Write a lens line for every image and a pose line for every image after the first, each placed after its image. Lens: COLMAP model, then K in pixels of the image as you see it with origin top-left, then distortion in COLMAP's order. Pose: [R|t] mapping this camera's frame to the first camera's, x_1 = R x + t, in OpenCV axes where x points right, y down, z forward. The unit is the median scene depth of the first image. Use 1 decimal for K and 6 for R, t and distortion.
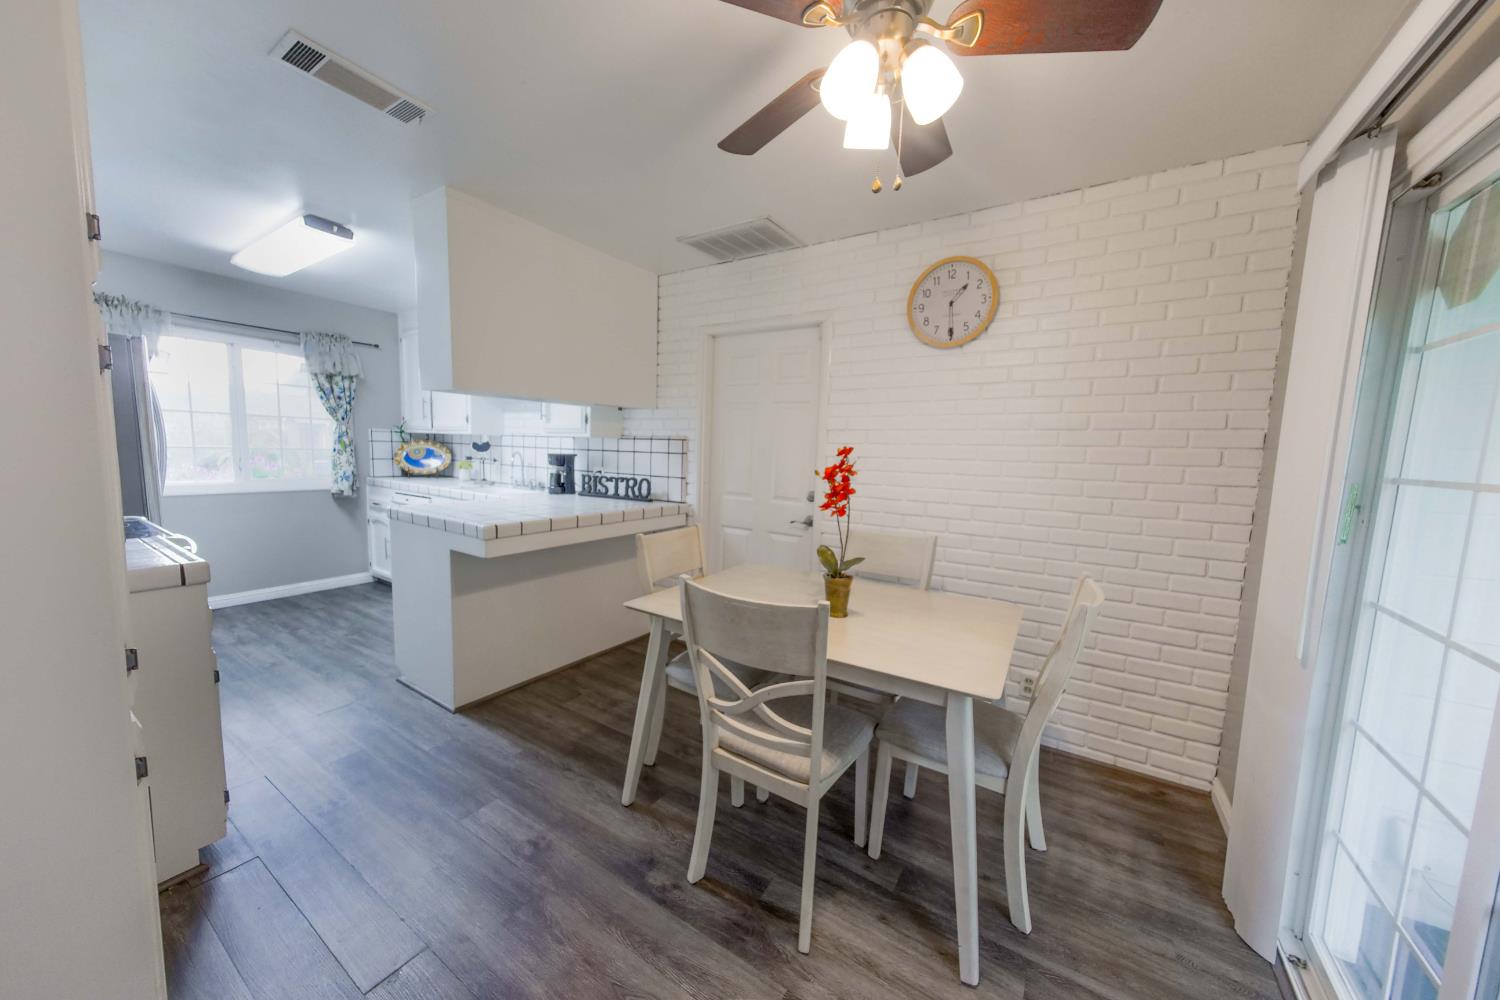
lens RADIAL K [[558.6, 0, 774.1], [0, 558.6, 514.4], [0, 0, 1]] dist [0.000085, -0.000056]
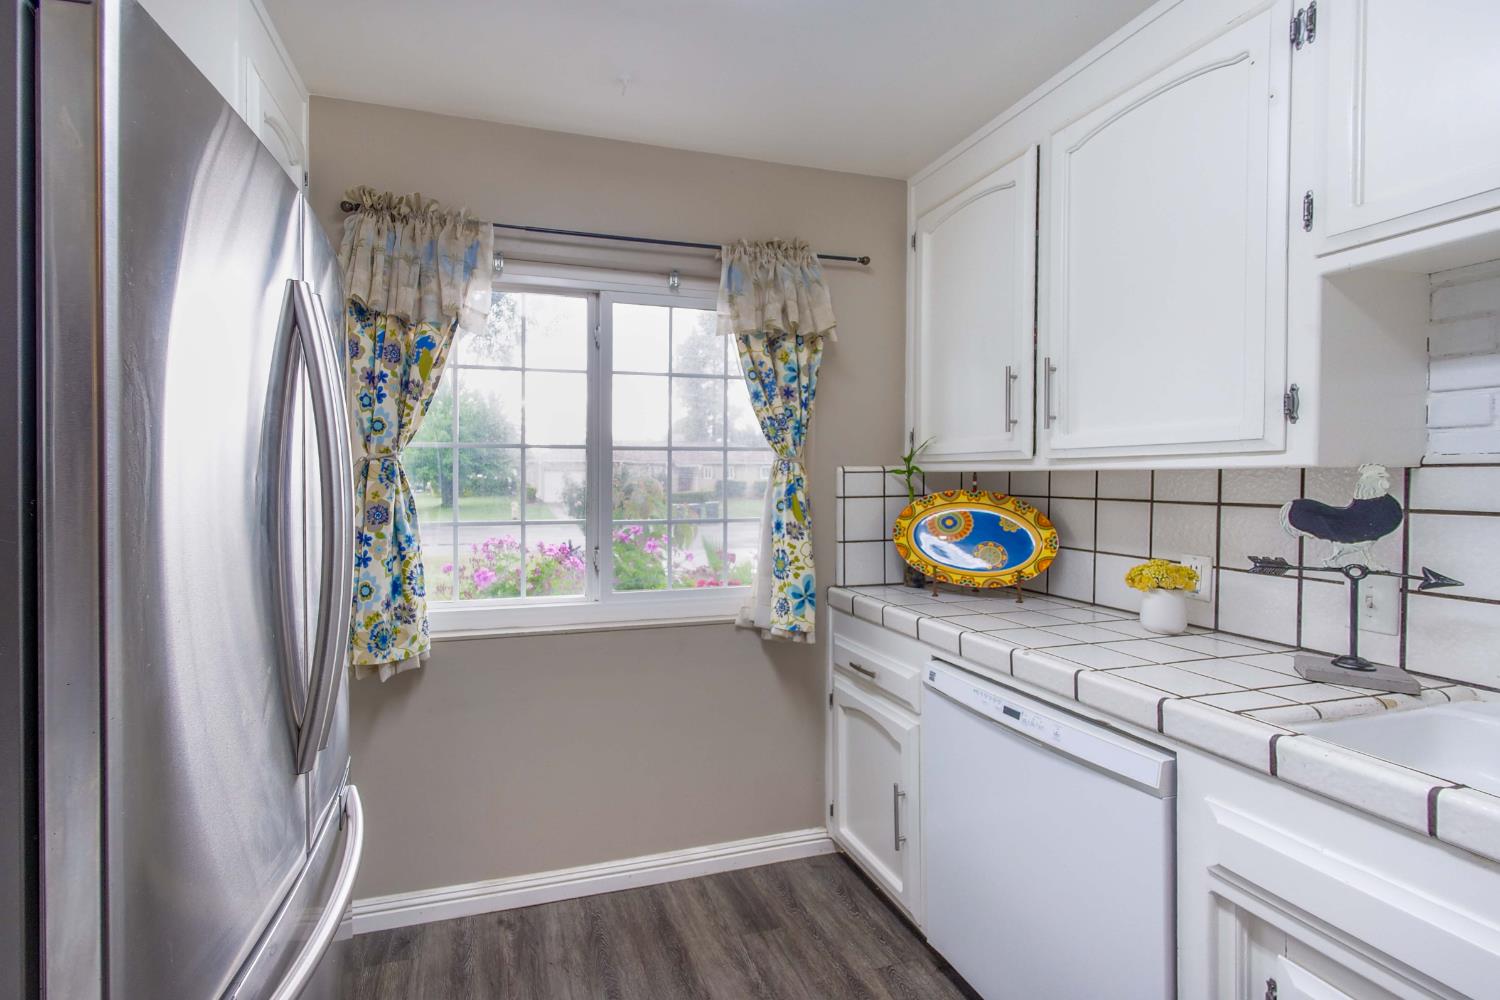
lens RADIAL K [[598.9, 0, 749.6], [0, 598.9, 478.9], [0, 0, 1]] dist [0.019764, 0.000052]
pose [[0.843183, -0.038700, -0.536233, -0.595960], [-0.027803, 0.992932, -0.115379, -0.101481], [0.536908, 0.112194, 0.836147, 0.658136]]
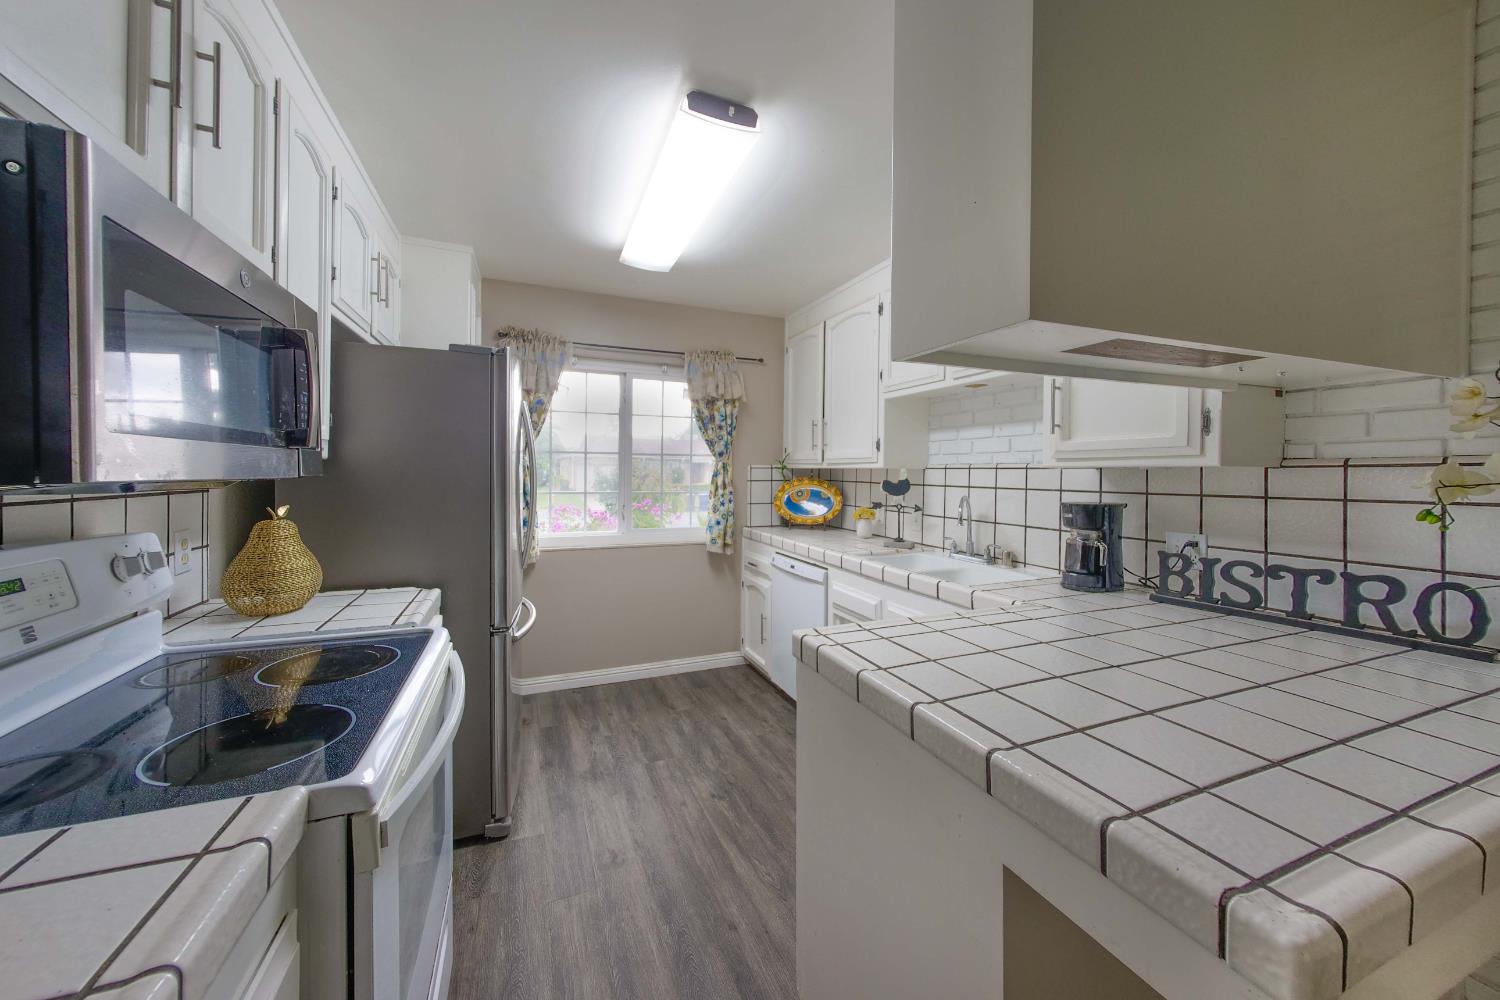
lens RADIAL K [[555.5, 0, 773.1], [0, 555.5, 473.6], [0, 0, 1]] dist [-0.000466, 0.000111]
pose [[0.848988, -0.028343, -0.527651, -0.311322], [-0.036708, 0.992985, -0.112401, -0.060692], [0.527135, 0.114796, 0.841992, 0.397064]]
